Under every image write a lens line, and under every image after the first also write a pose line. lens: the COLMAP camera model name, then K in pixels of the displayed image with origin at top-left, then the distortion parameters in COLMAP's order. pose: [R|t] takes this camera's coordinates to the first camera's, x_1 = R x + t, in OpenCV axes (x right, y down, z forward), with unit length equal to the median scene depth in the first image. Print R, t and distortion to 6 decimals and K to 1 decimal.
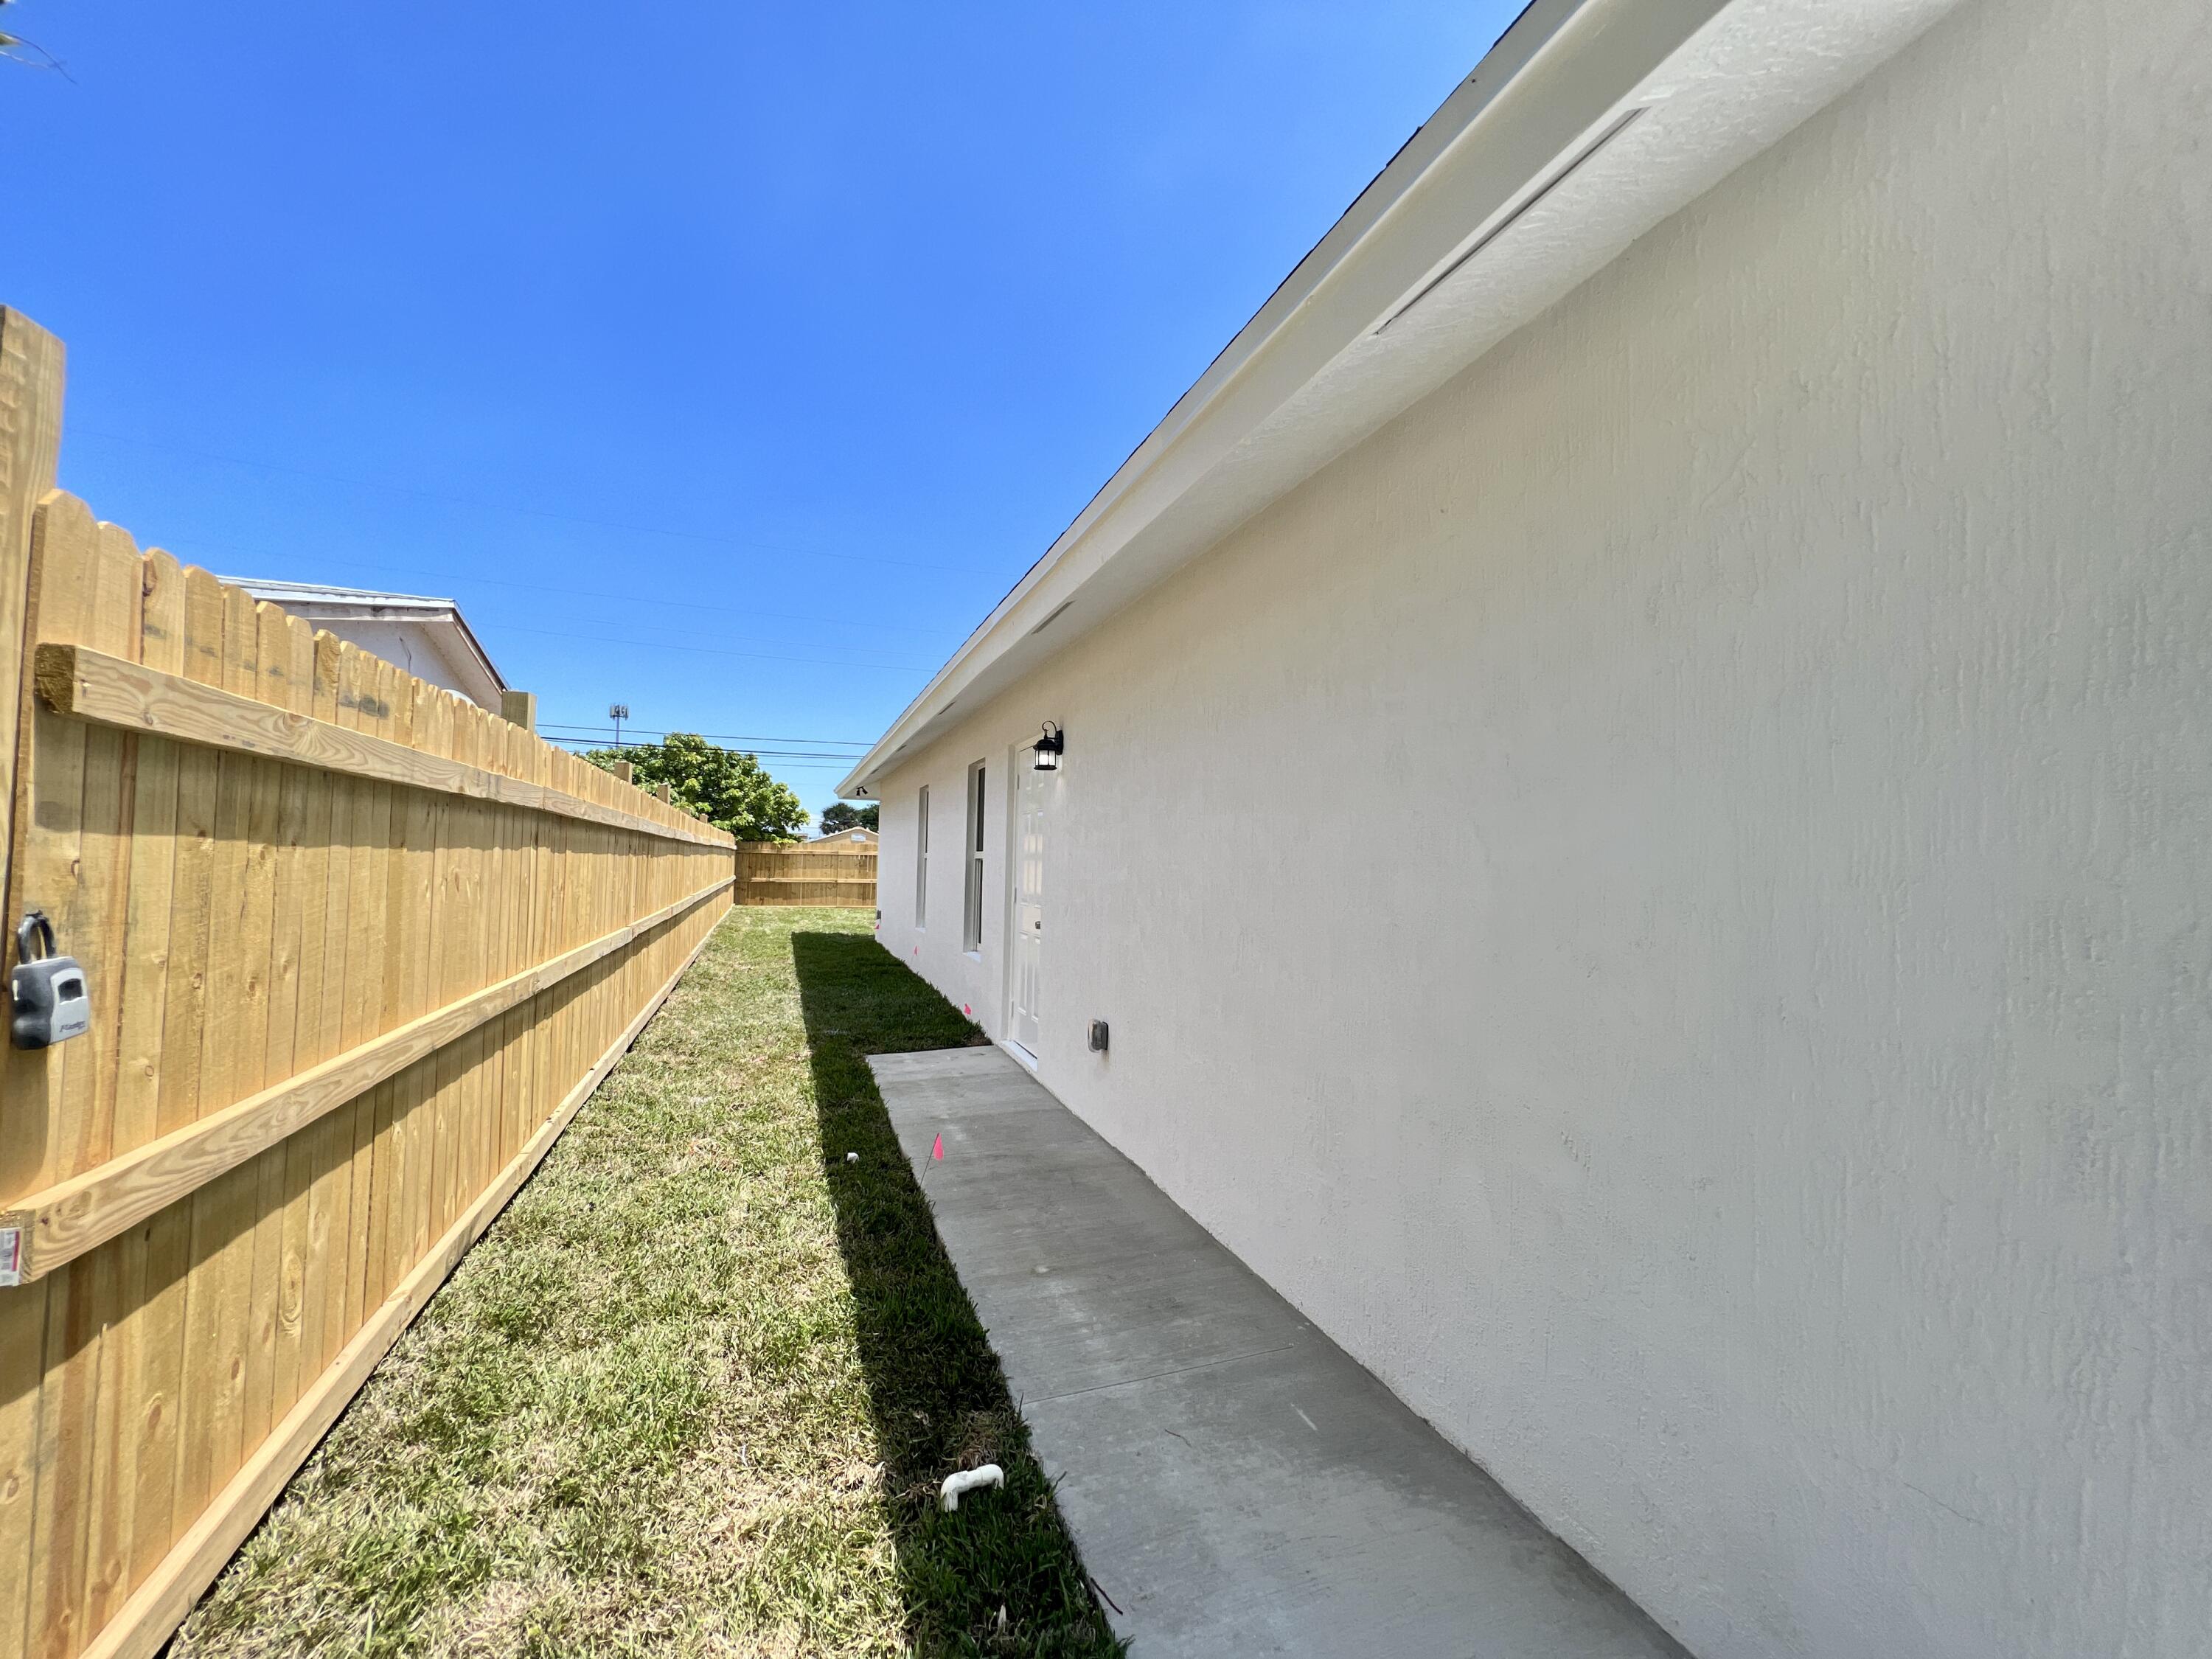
lens RADIAL K [[887.8, 0, 1106.0], [0, 887.8, 829.5], [0, 0, 1]] dist [0.002264, 0.000462]
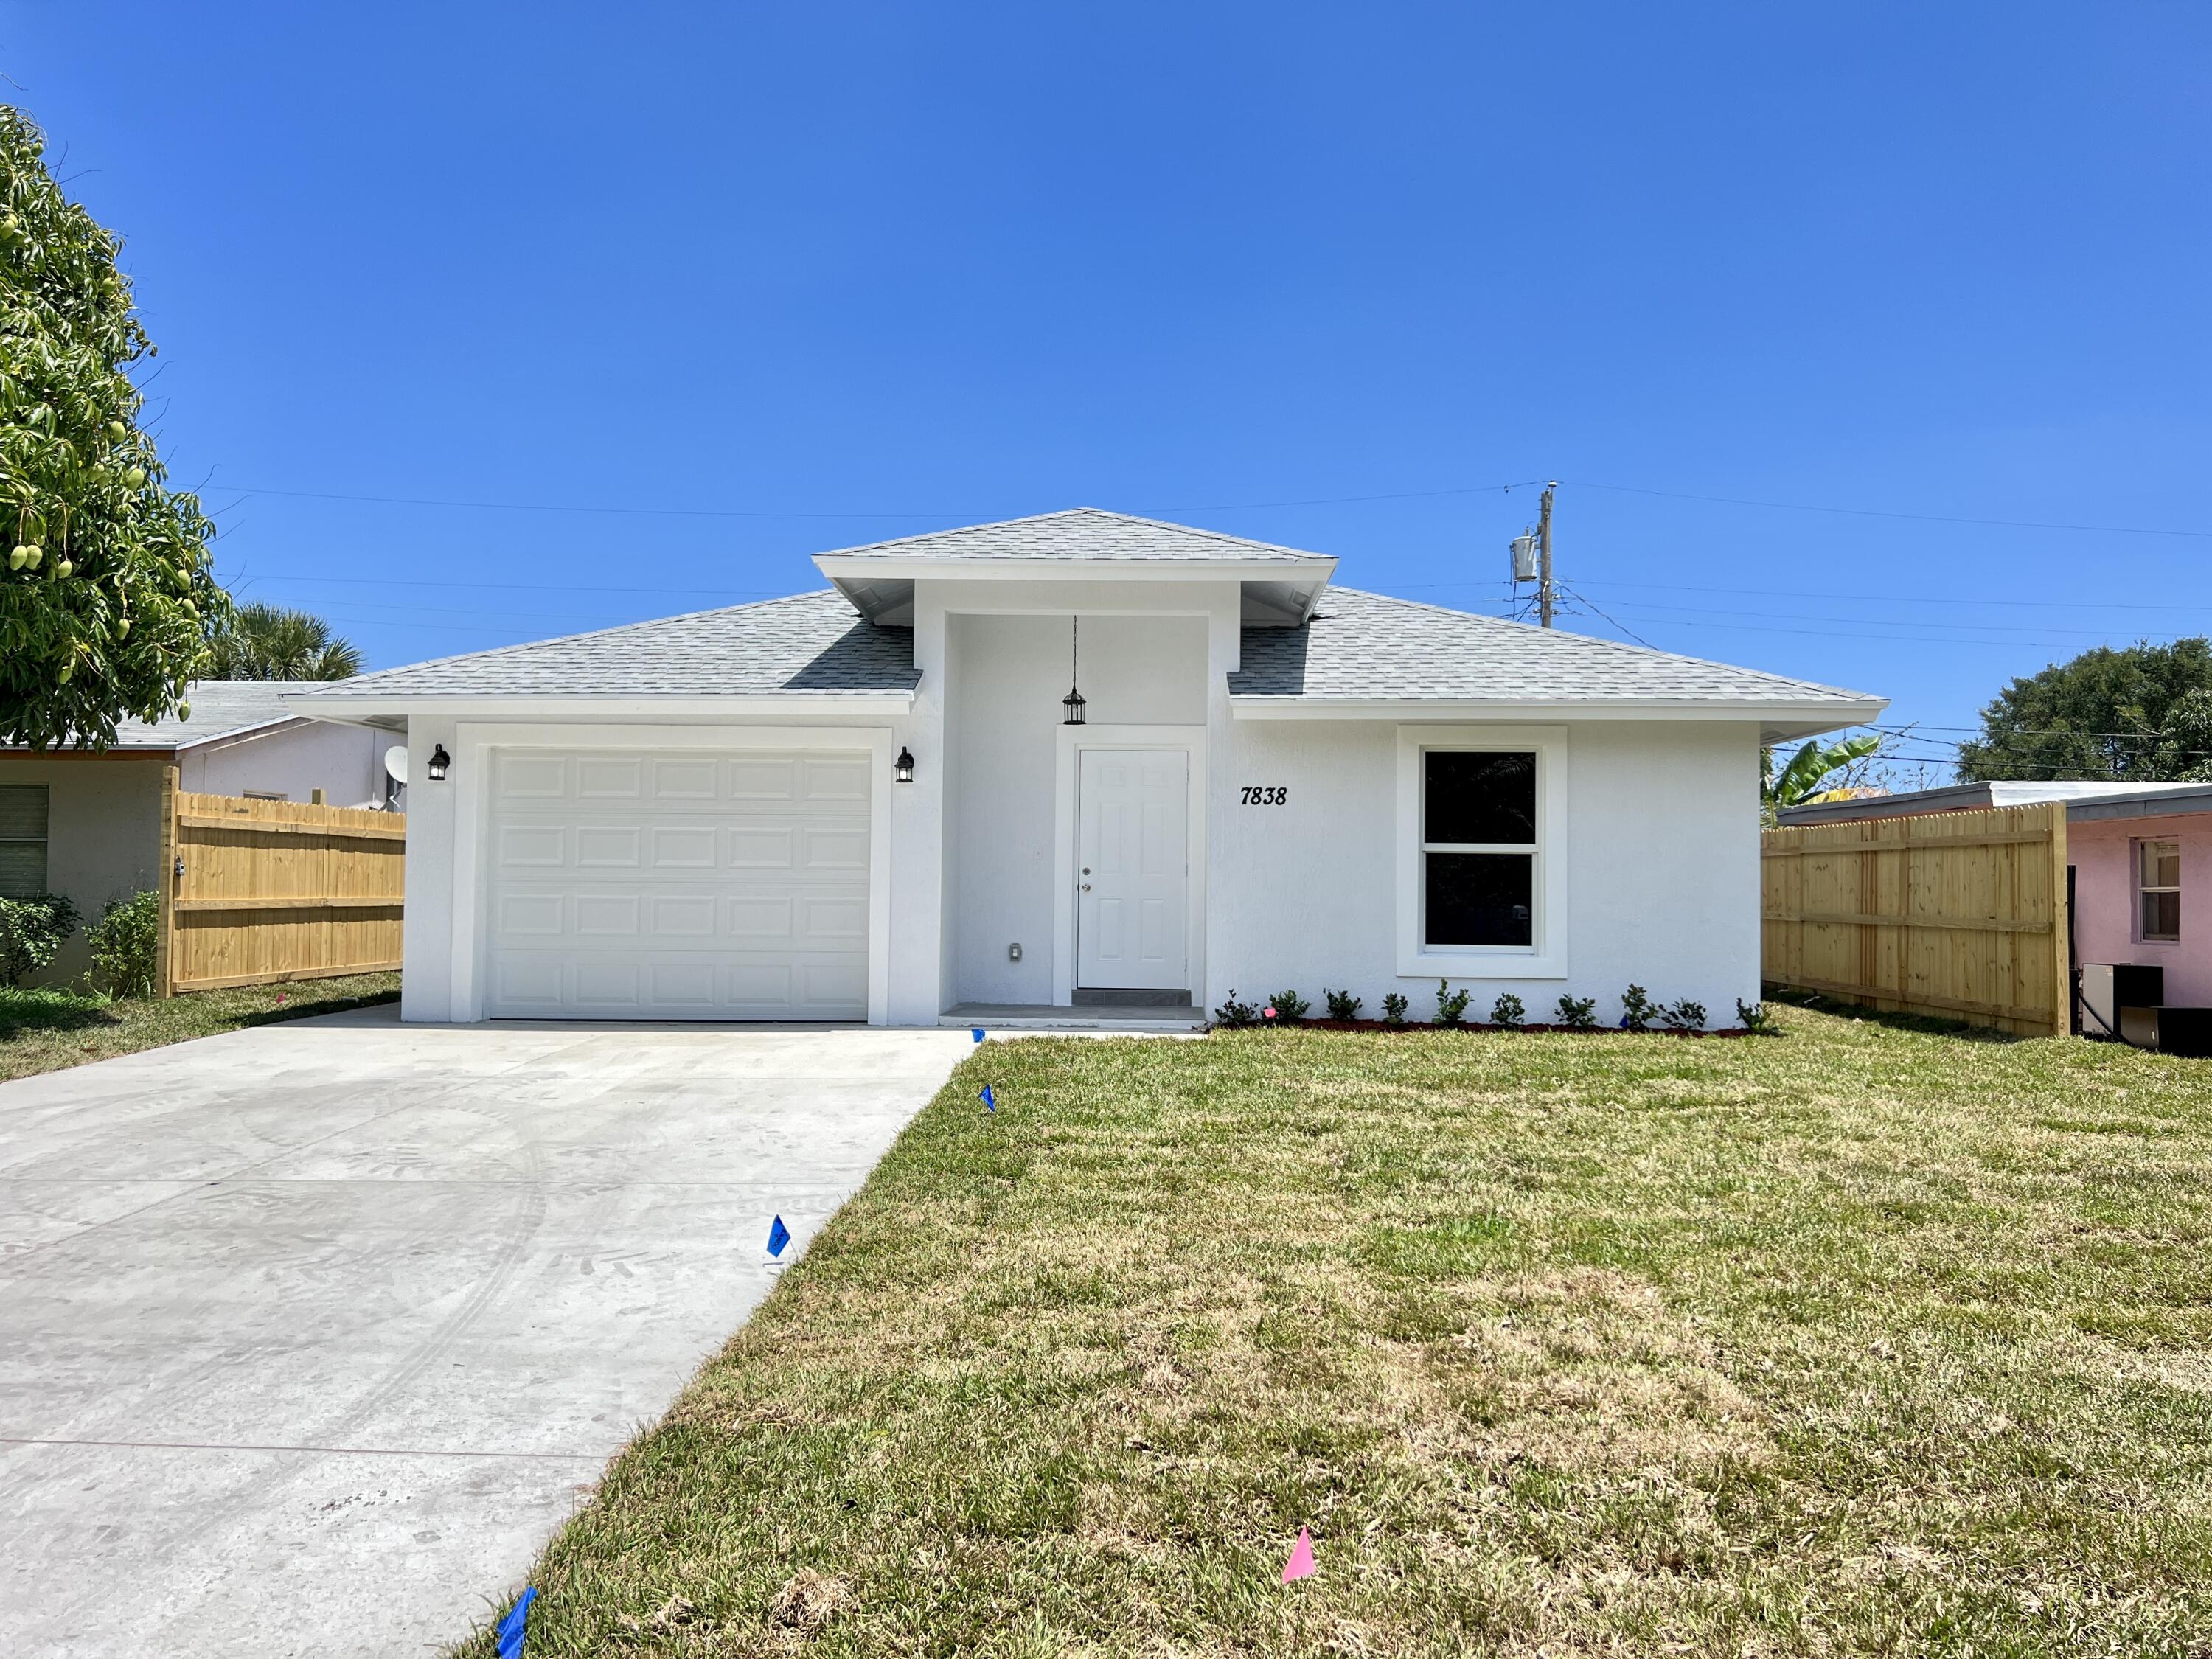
lens RADIAL K [[1652.8, 0, 1107.7], [0, 1652.8, 838.9], [0, 0, 1]] dist [0.083119, -0.115168]
pose [[0.926701, -0.020072, -0.375262, 2.700094], [0.021519, 0.999768, -0.000335, 0.033143], [0.375182, -0.007765, 0.926919, -2.175071]]
